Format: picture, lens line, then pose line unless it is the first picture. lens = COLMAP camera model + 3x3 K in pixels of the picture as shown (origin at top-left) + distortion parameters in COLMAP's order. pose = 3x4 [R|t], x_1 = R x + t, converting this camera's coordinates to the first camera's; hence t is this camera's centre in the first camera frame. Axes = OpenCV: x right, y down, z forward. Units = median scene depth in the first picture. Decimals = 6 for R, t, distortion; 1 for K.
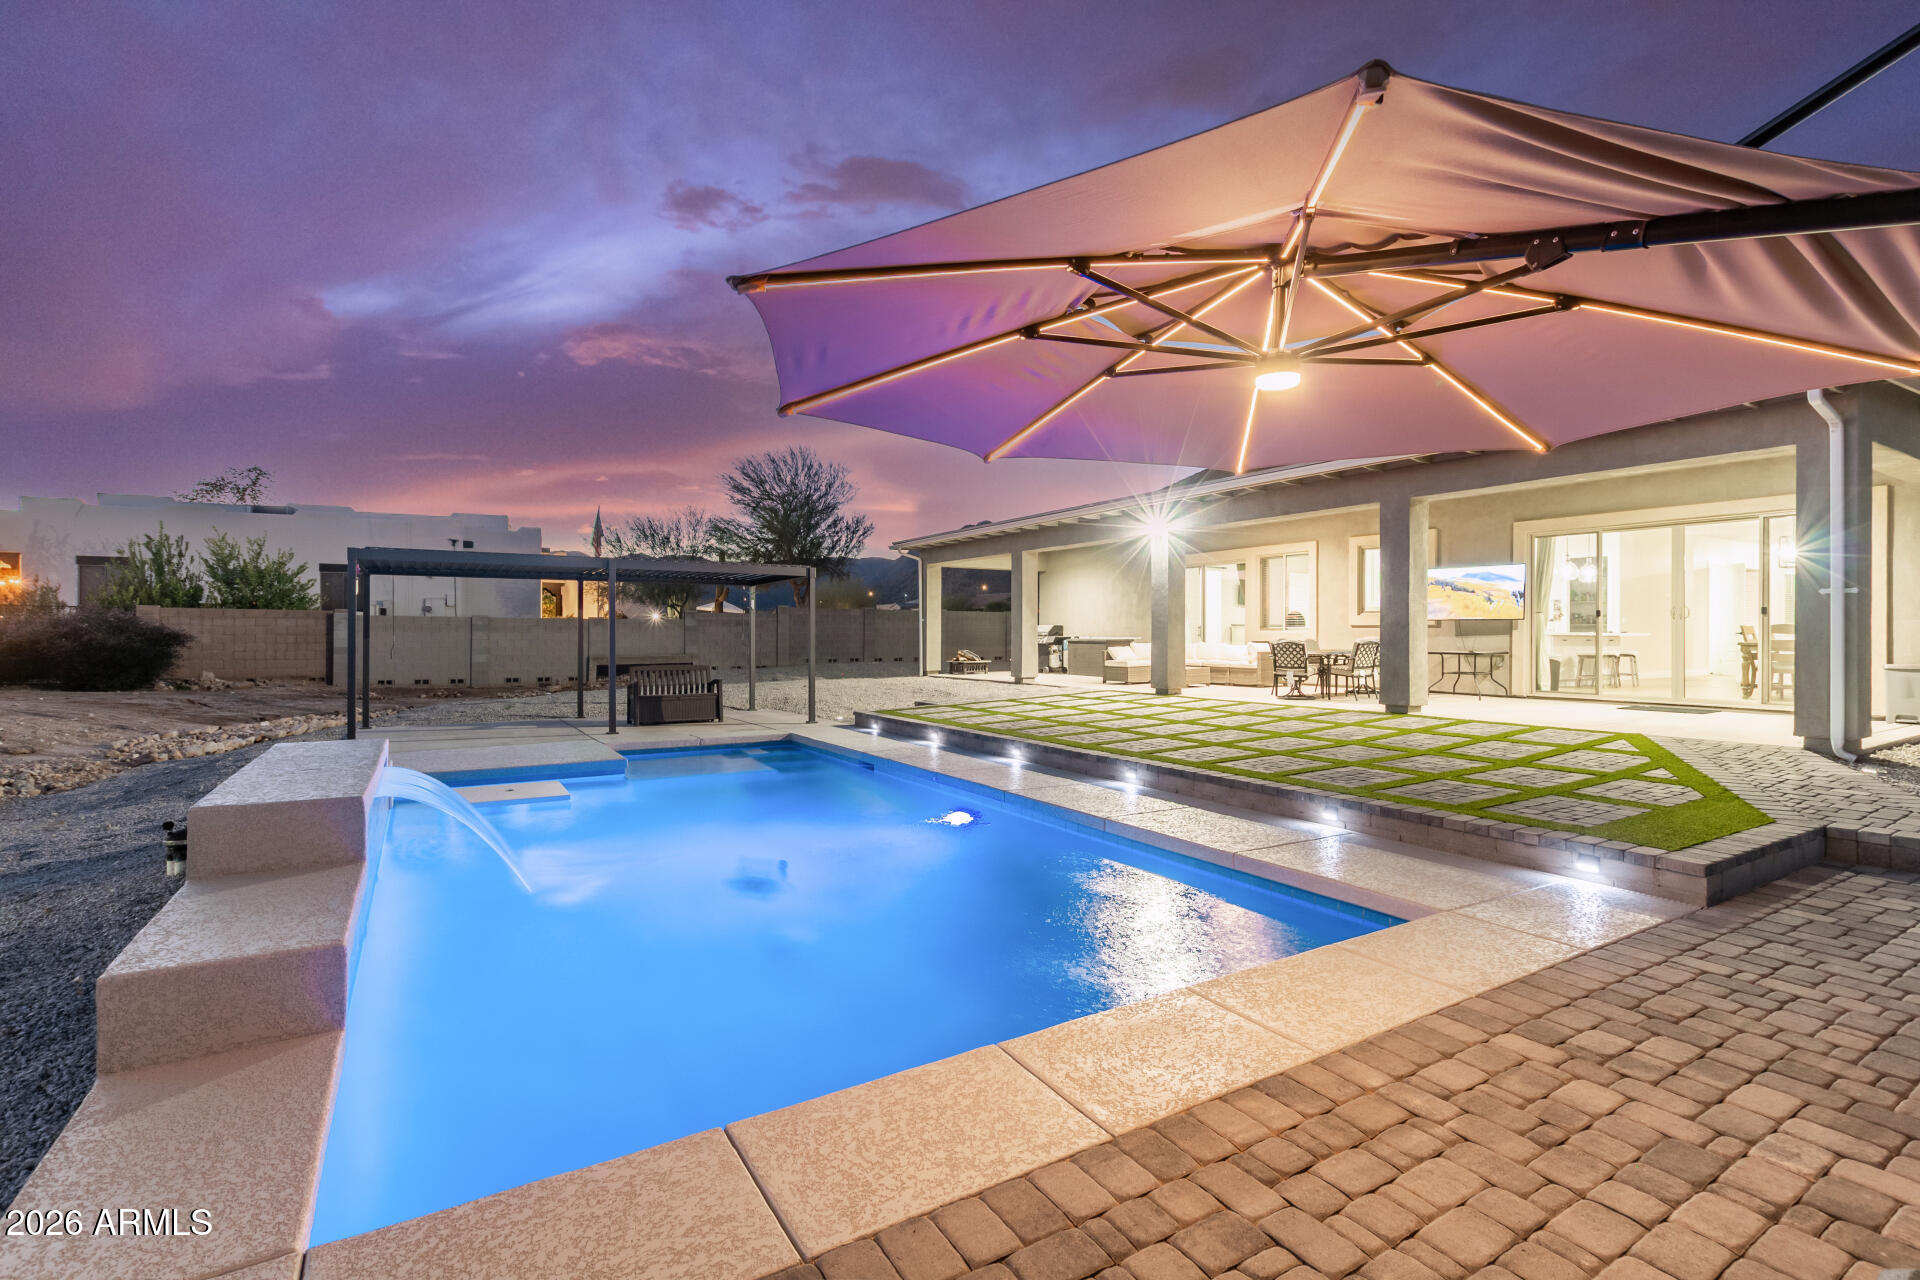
lens RADIAL K [[874.9, 0, 966.1], [0, 874.9, 640.2], [0, 0, 1]] dist [0.009612, -0.003858]
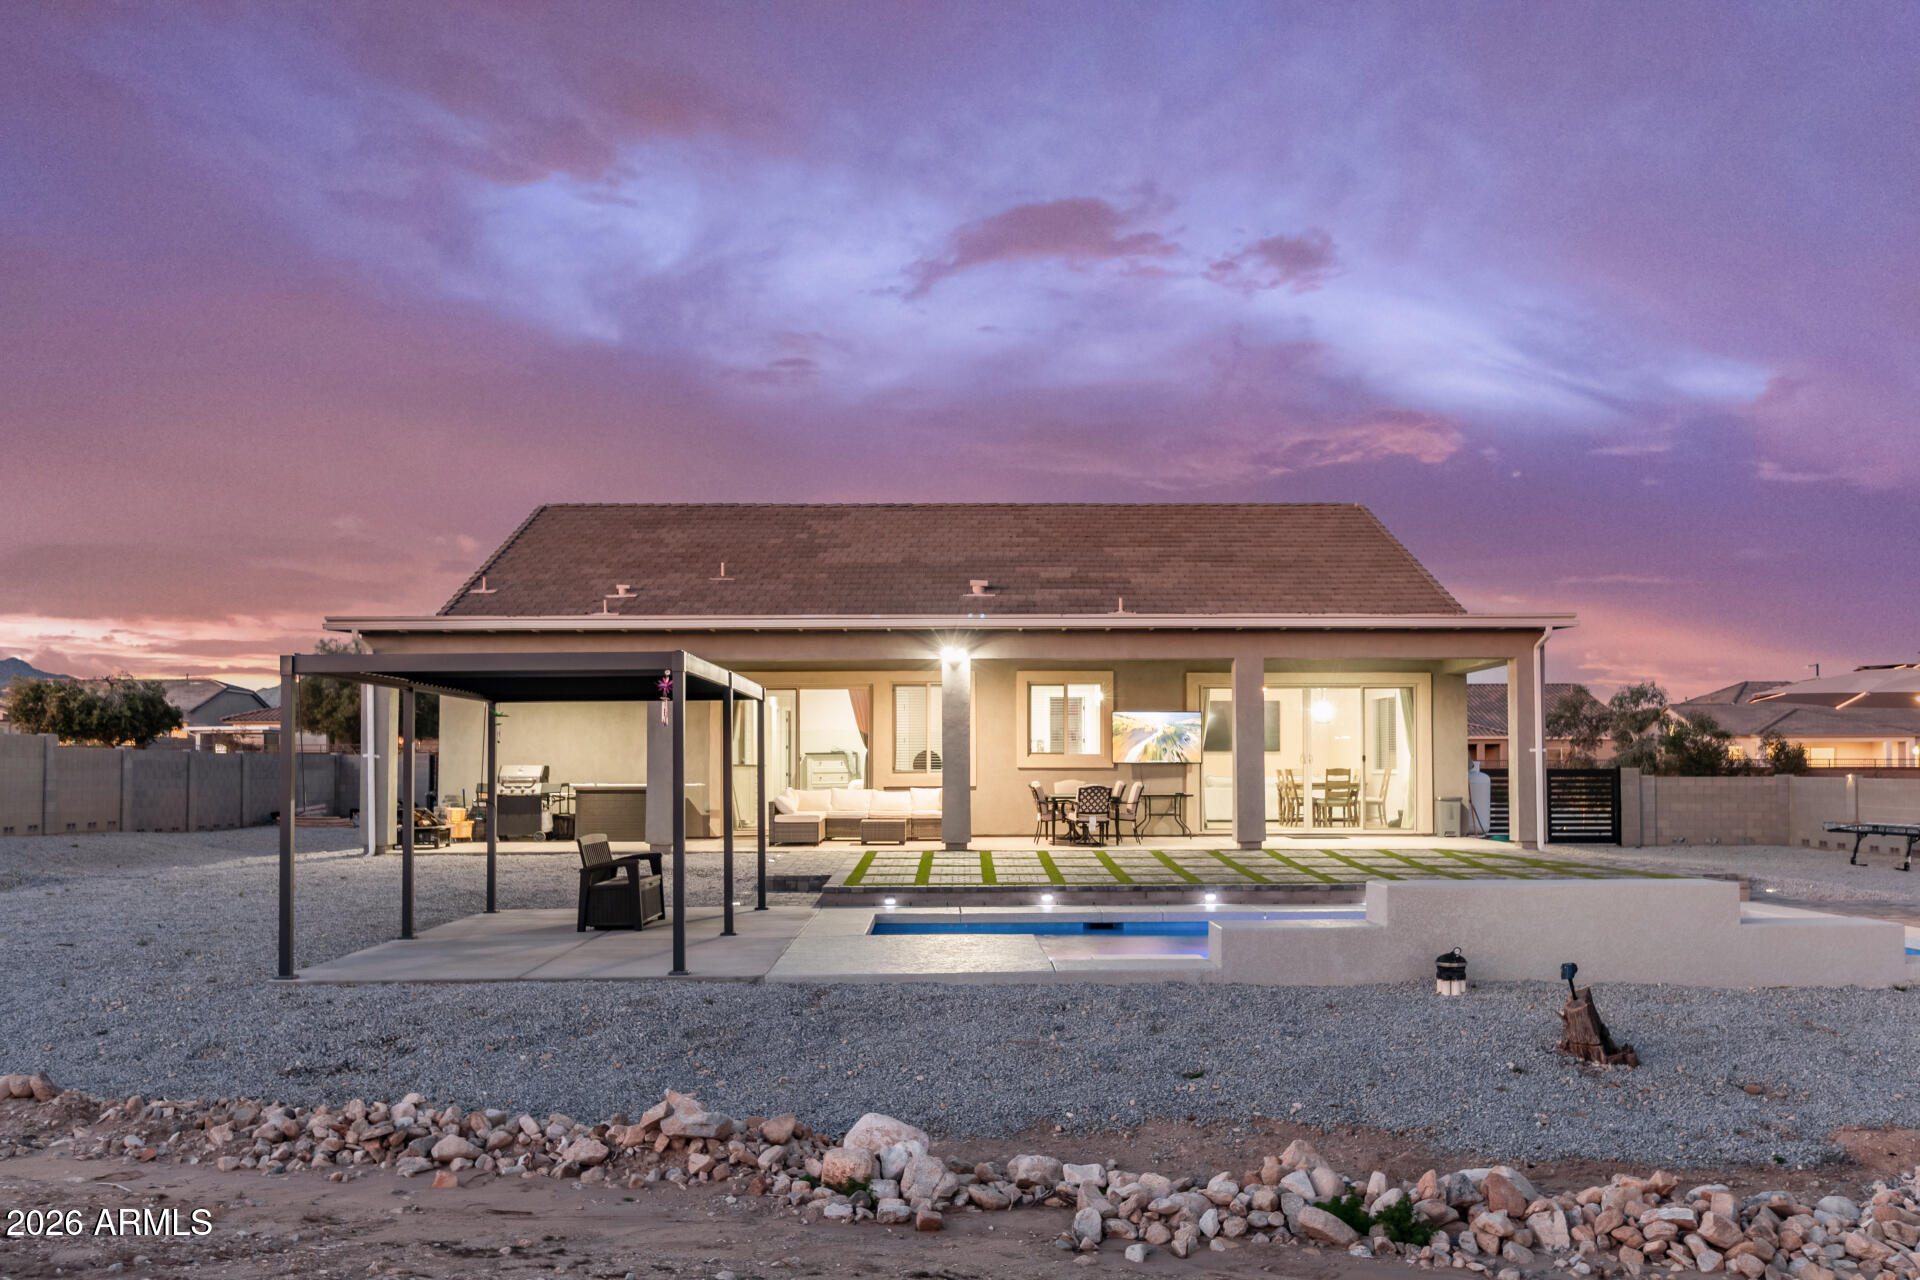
lens RADIAL K [[1734.8, 0, 957.1], [0, 1734.8, 643.9], [0, 0, 1]] dist [0.000491, -0.000642]
pose [[0.510146, 0.059079, 0.858056, -1.212071], [0.009692, 0.997180, -0.074420, -0.012351], [-0.860033, 0.046282, 0.508135, 0.138815]]
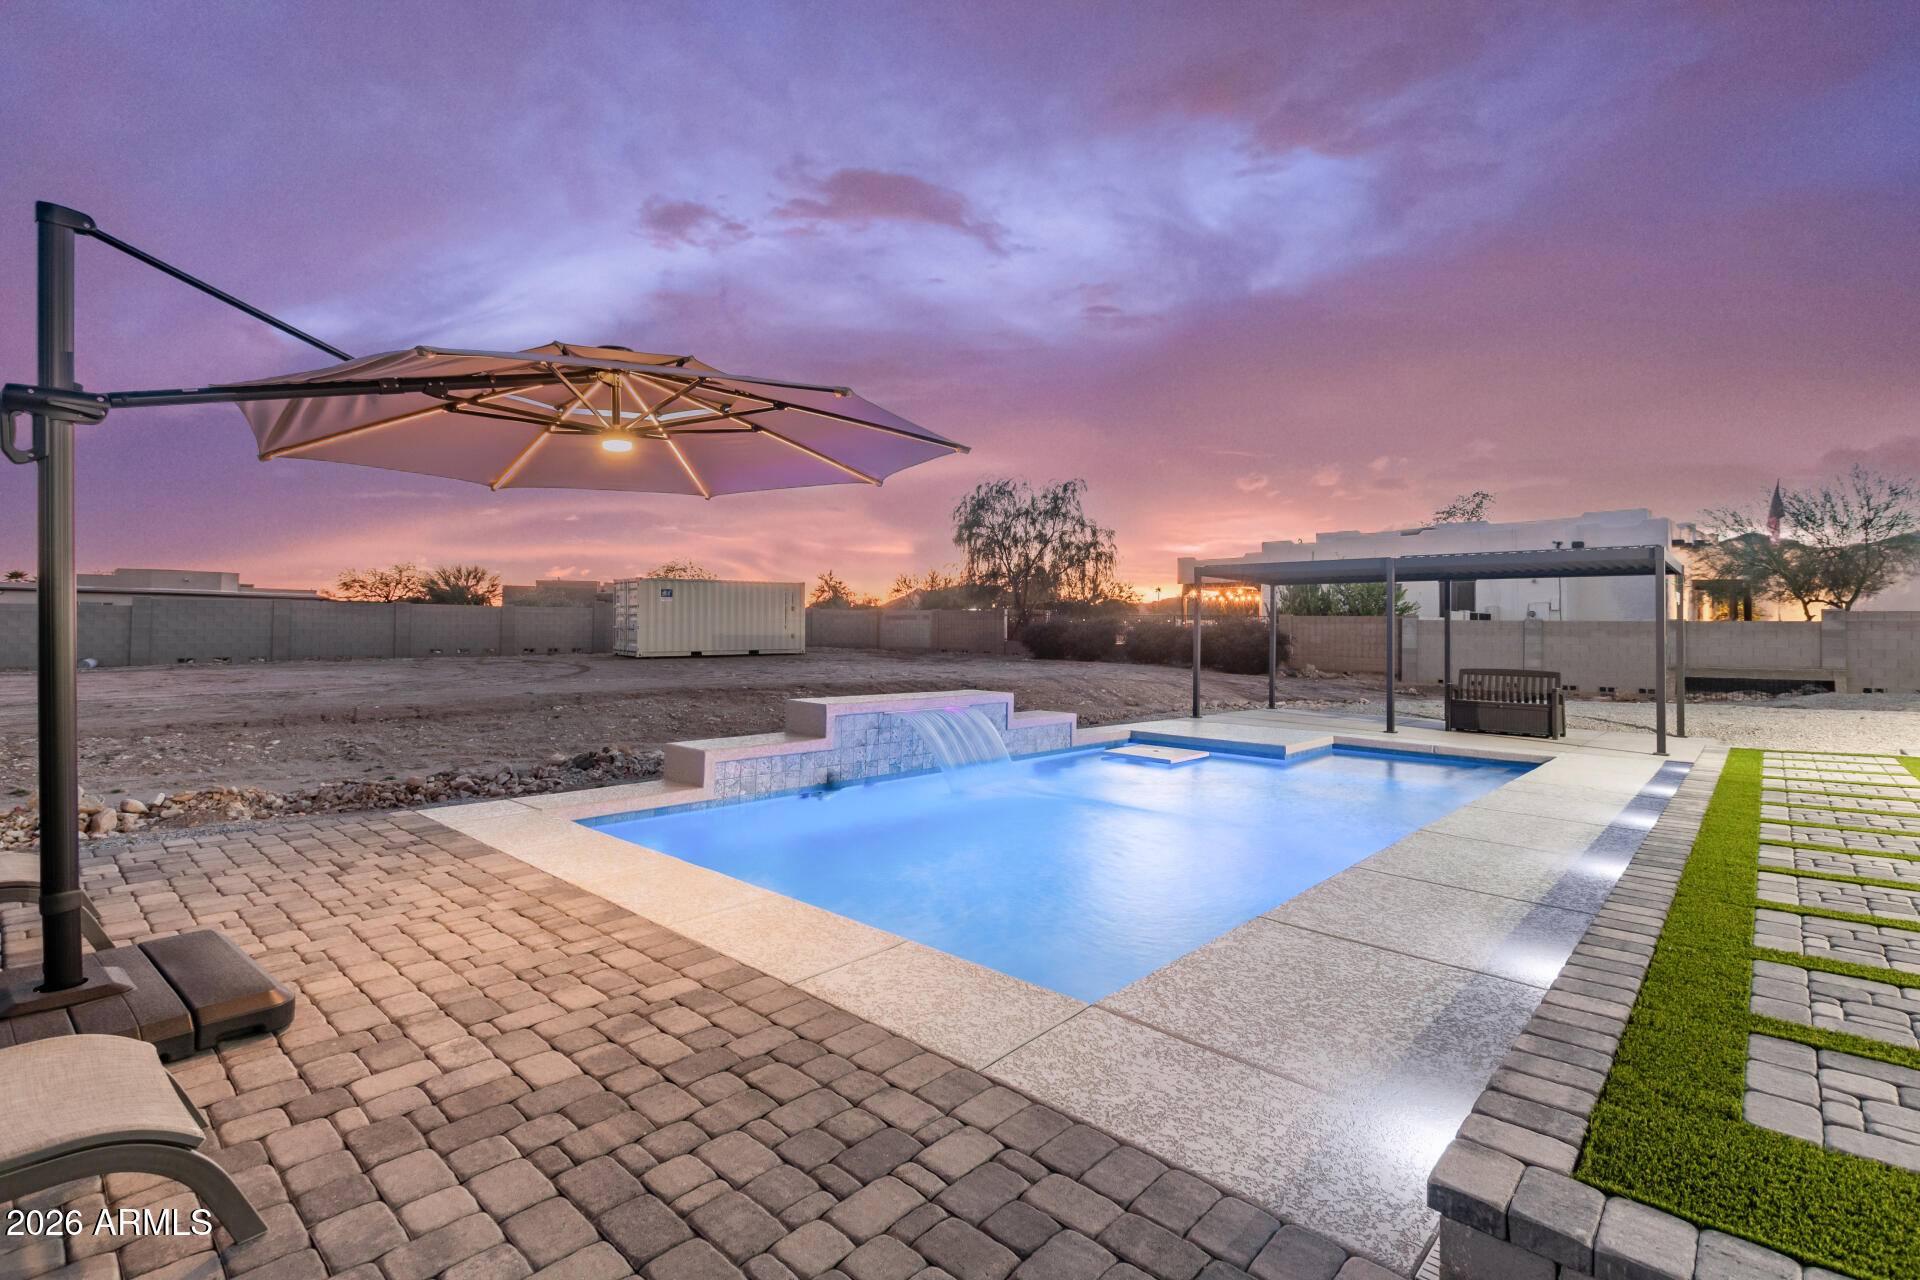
lens RADIAL K [[874.9, 0, 965.7], [0, 874.9, 630.1], [0, 0, 1]] dist [0.009612, -0.003858]
pose [[0.277242, -0.000123, -0.960800, 0.355529], [-0.020192, 0.999778, -0.005955, 0.004298], [0.960588, 0.021051, 0.277178, 0.208441]]
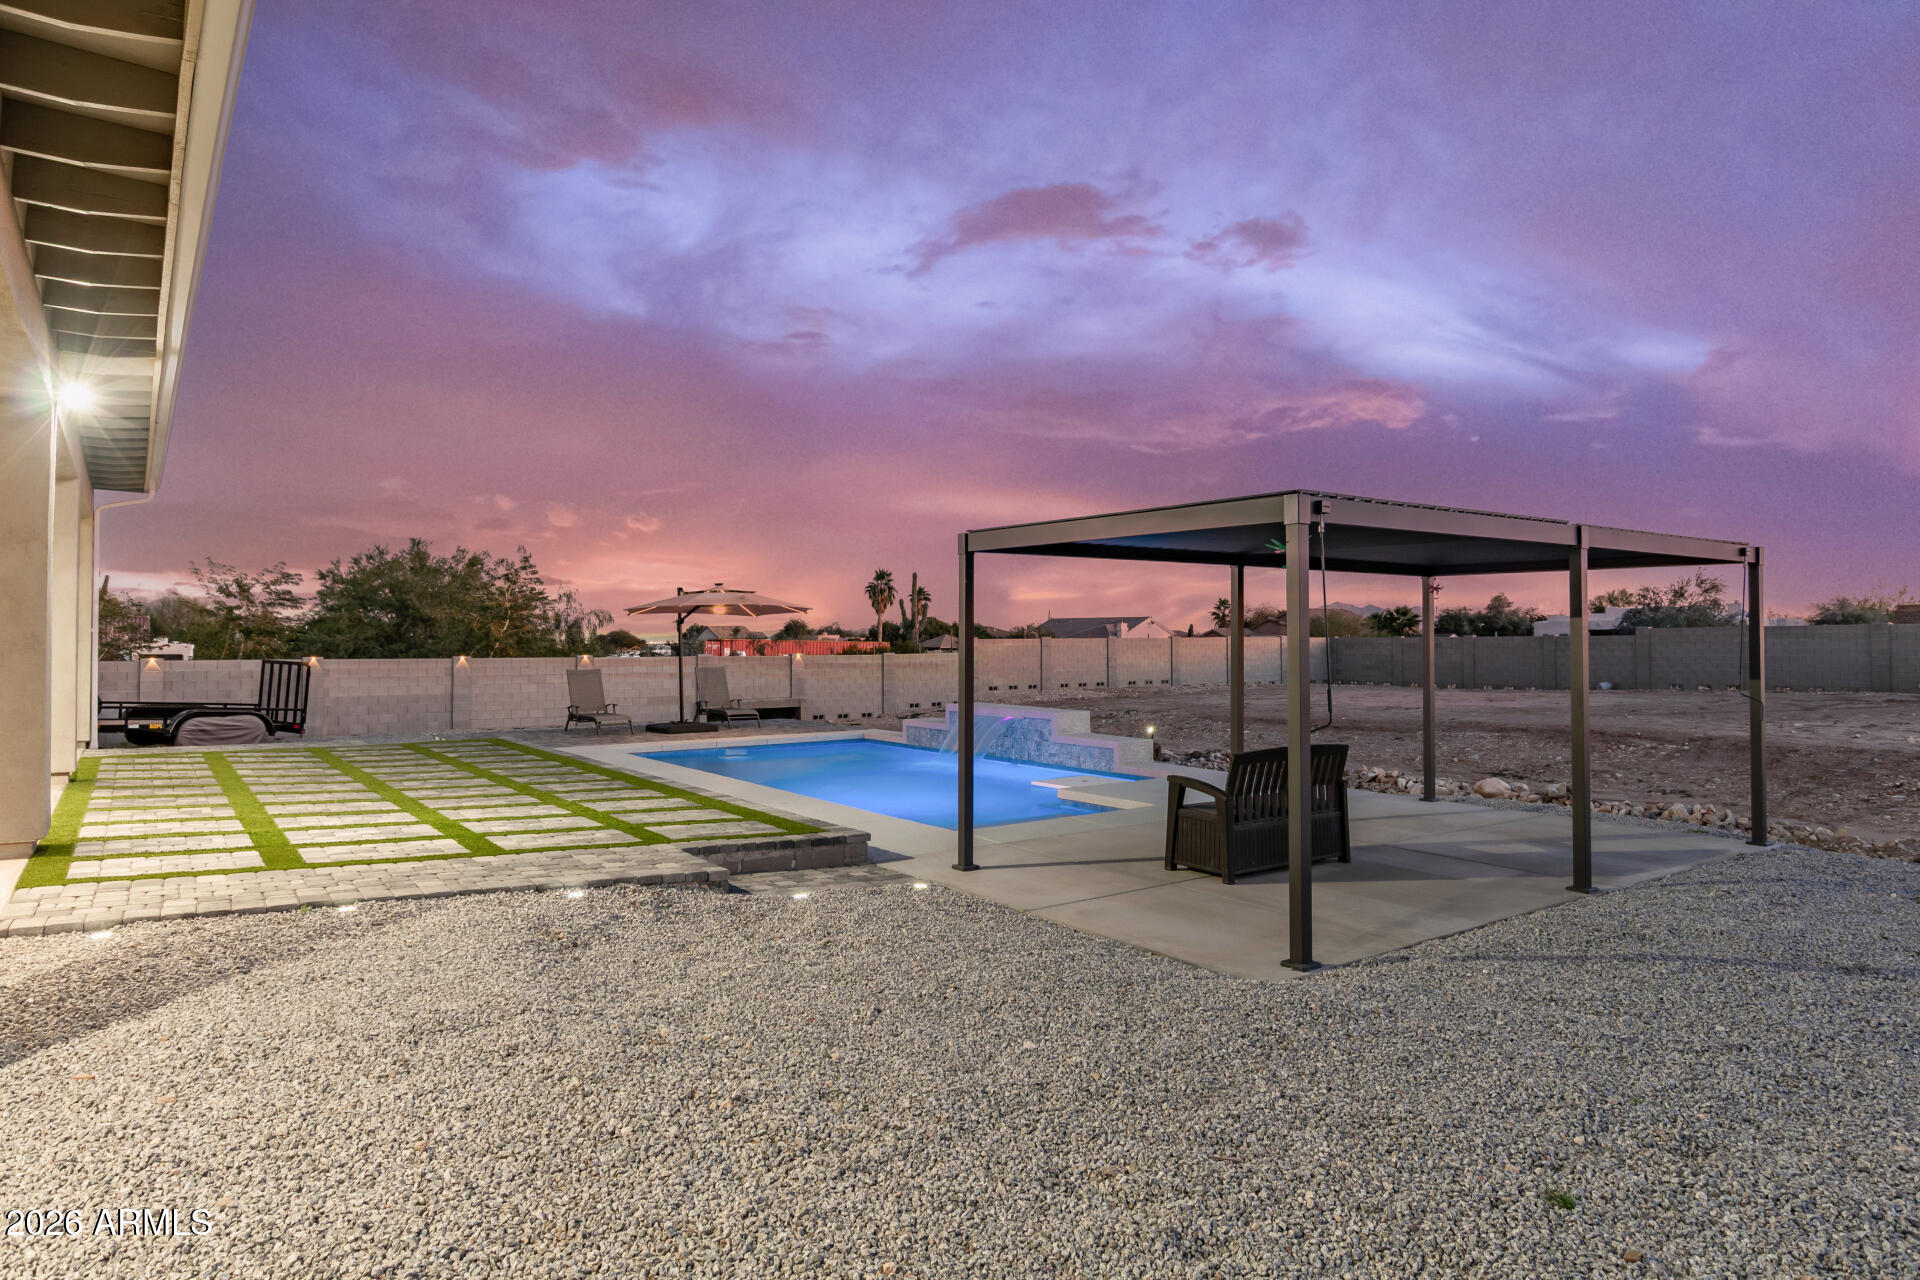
lens RADIAL K [[1142.7, 0, 957.9], [0, 1142.7, 637.9], [0, 0, 1]] dist [-0.001518, -0.000392]
pose [[-0.997771, 0.000861, -0.066729, -0.123241], [0.000563, 0.999990, 0.004489, -0.026965], [0.066732, 0.004441, -0.997761, 1.498246]]
